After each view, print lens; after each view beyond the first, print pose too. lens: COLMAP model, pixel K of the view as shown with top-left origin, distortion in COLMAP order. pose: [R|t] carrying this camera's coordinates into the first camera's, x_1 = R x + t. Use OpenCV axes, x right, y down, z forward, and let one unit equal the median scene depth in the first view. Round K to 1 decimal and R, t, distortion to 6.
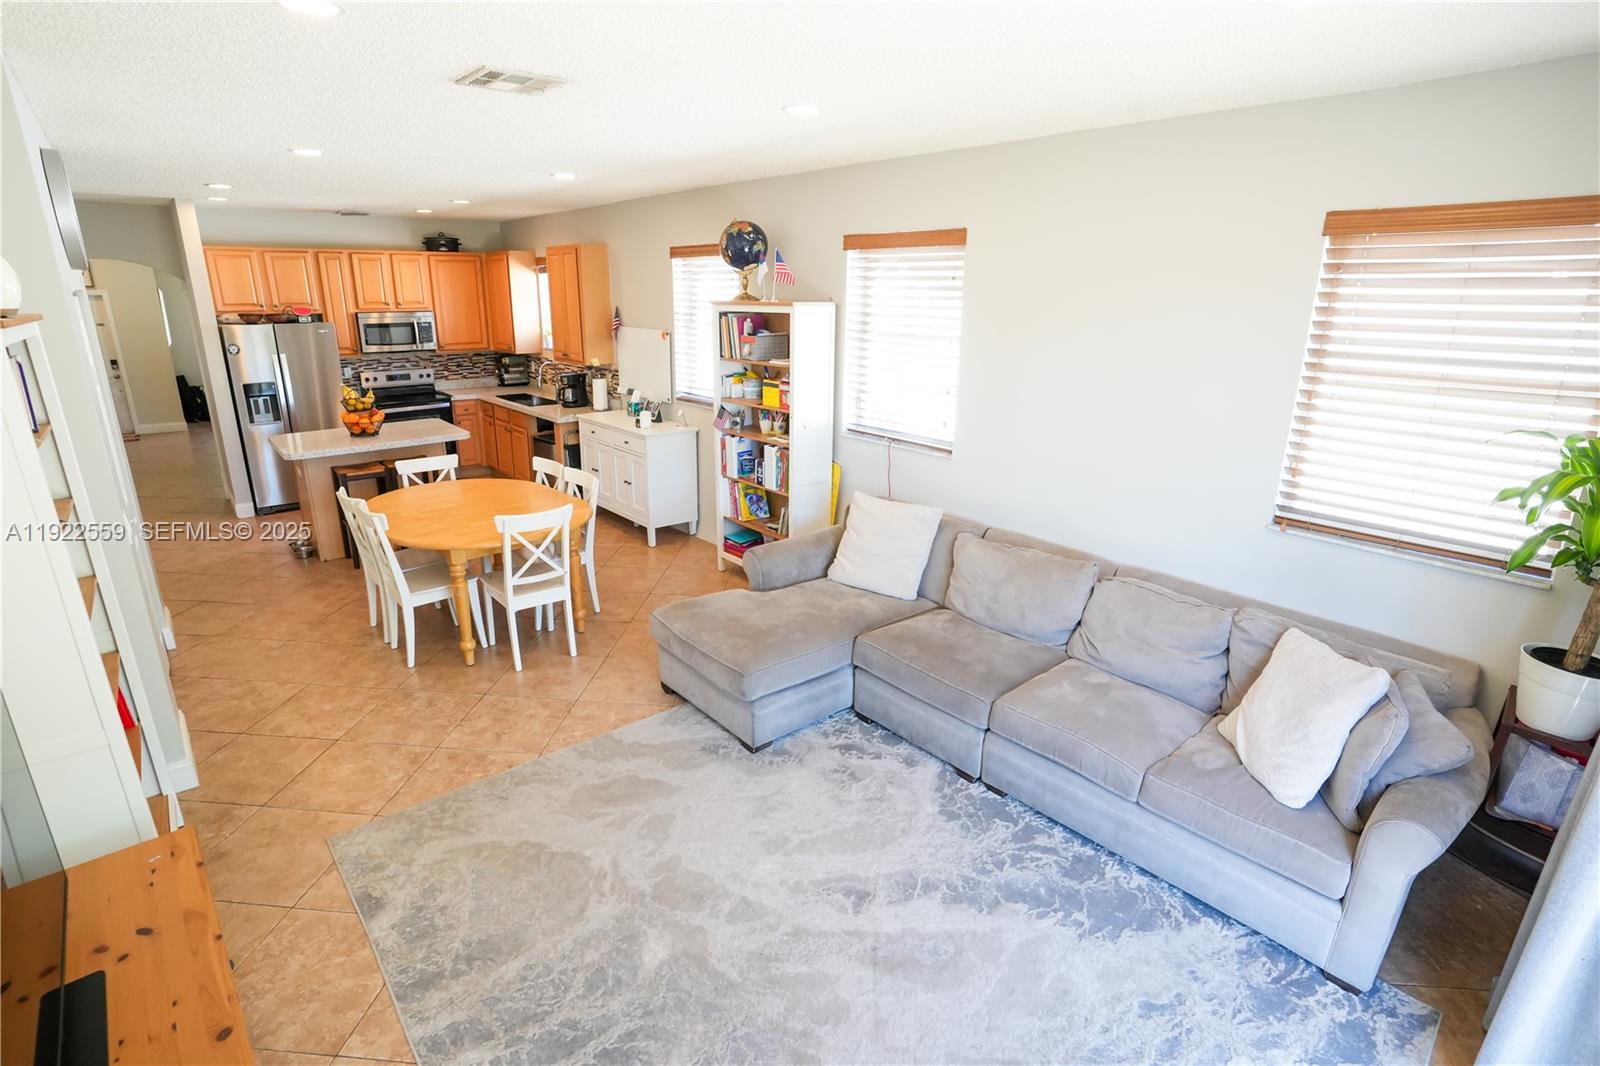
lens RADIAL K [[780.7, 0, 800.0], [0, 780.7, 533.0], [0, 0, 1]] dist [-0.080416, 0.037475]
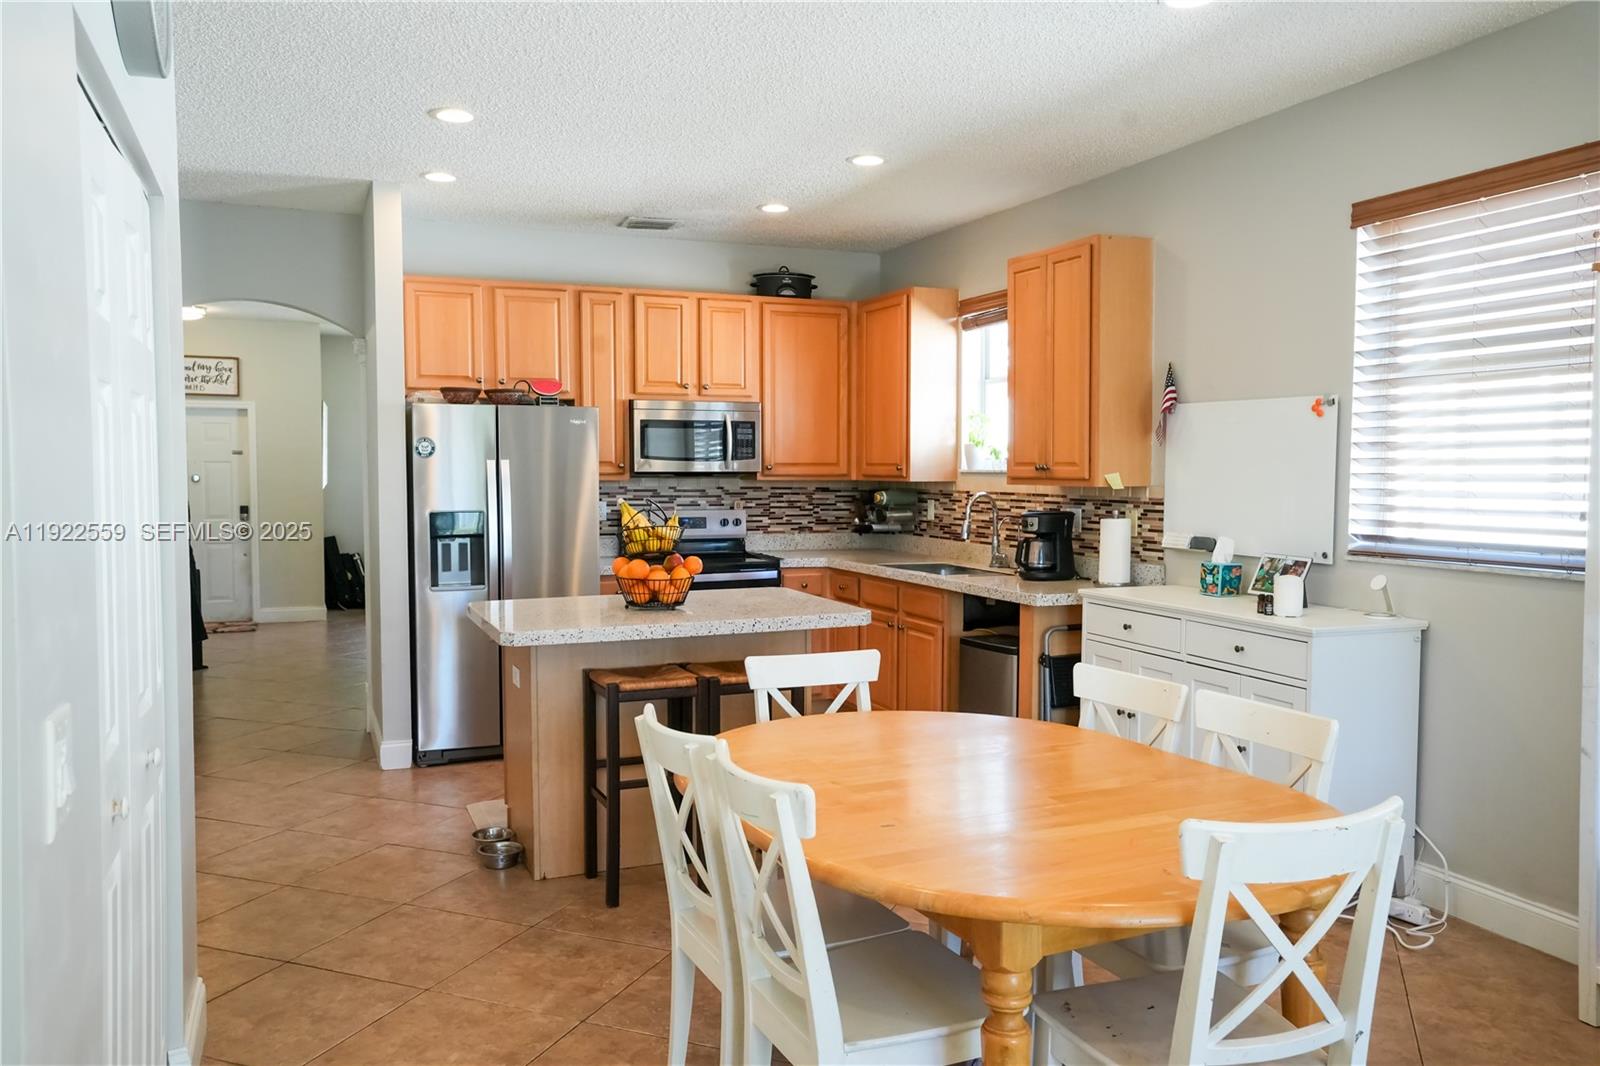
lens RADIAL K [[1223.7, 0, 800.0], [0, 1223.7, 533.0], [0, 0, 1]] dist [0.007420, 0.005035]
pose [[0.951044, 0.006318, -0.308990, -0.224728], [-0.082446, 0.968746, -0.233951, -0.003973], [0.297855, 0.247973, 0.921842, 0.286575]]
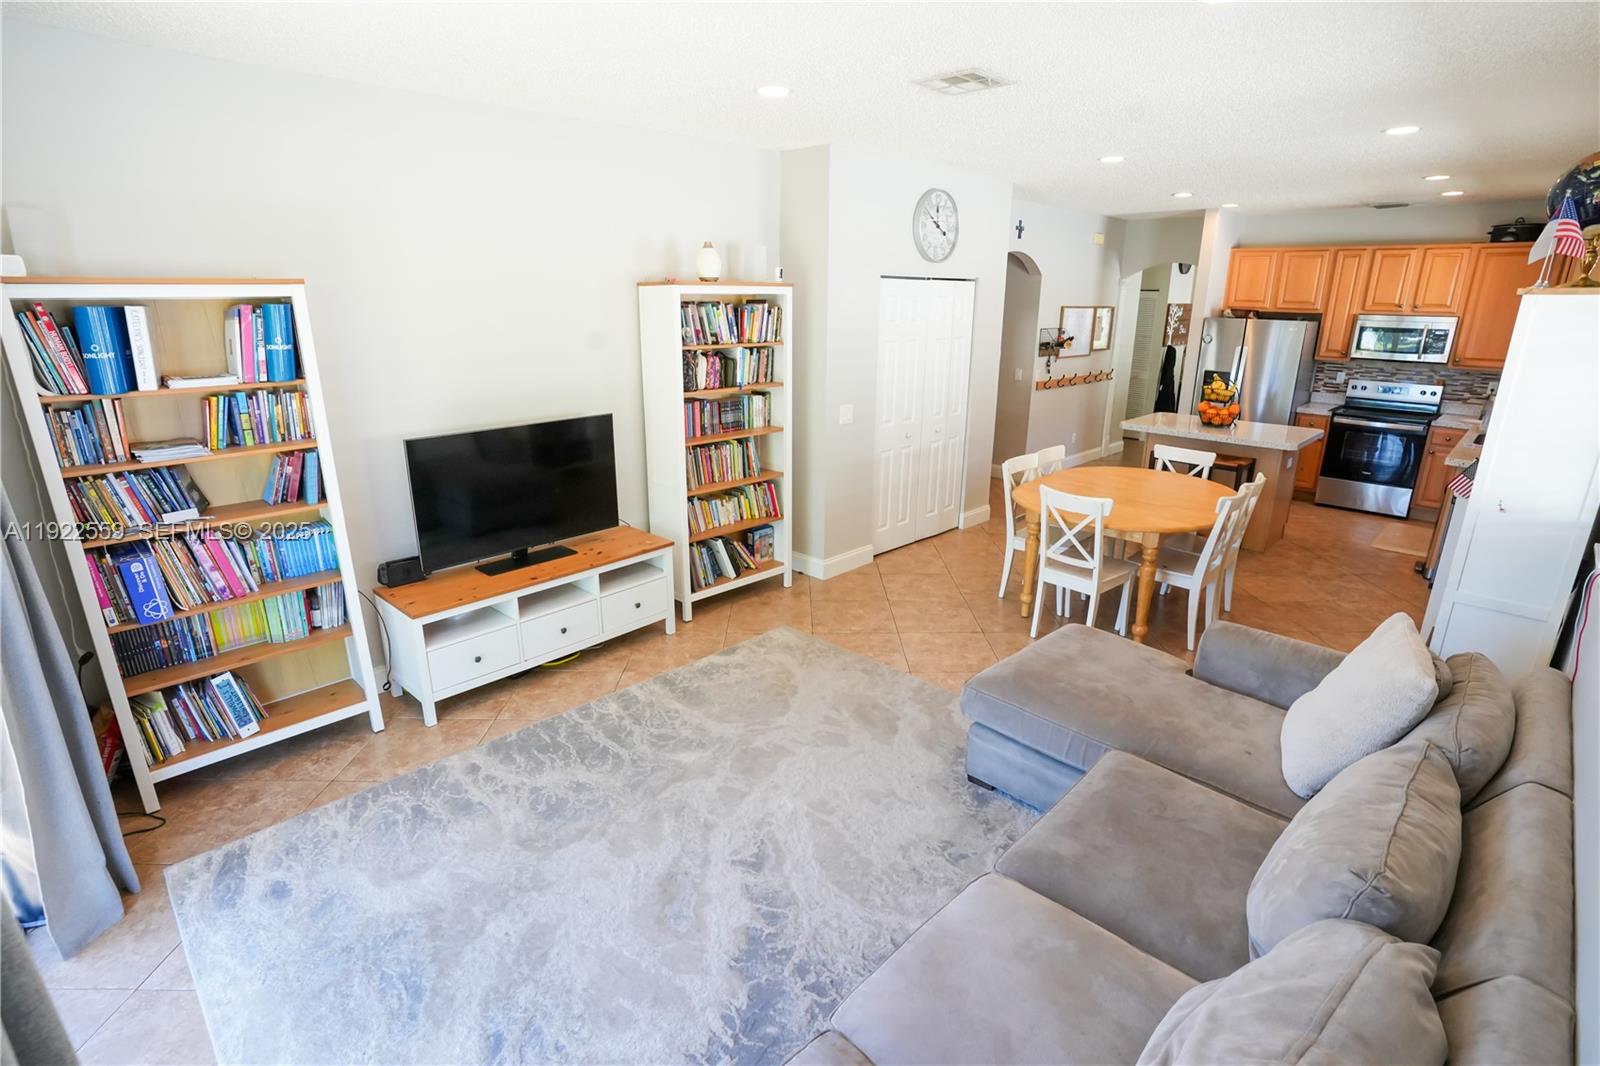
lens RADIAL K [[780.7, 0, 800.0], [0, 780.7, 533.0], [0, 0, 1]] dist [-0.080416, 0.037475]
pose [[0.085822, 0.285114, -0.954644, 0.355076], [-0.303519, 0.920115, 0.247516, -0.071710], [0.948952, 0.268511, 0.165504, 0.303219]]
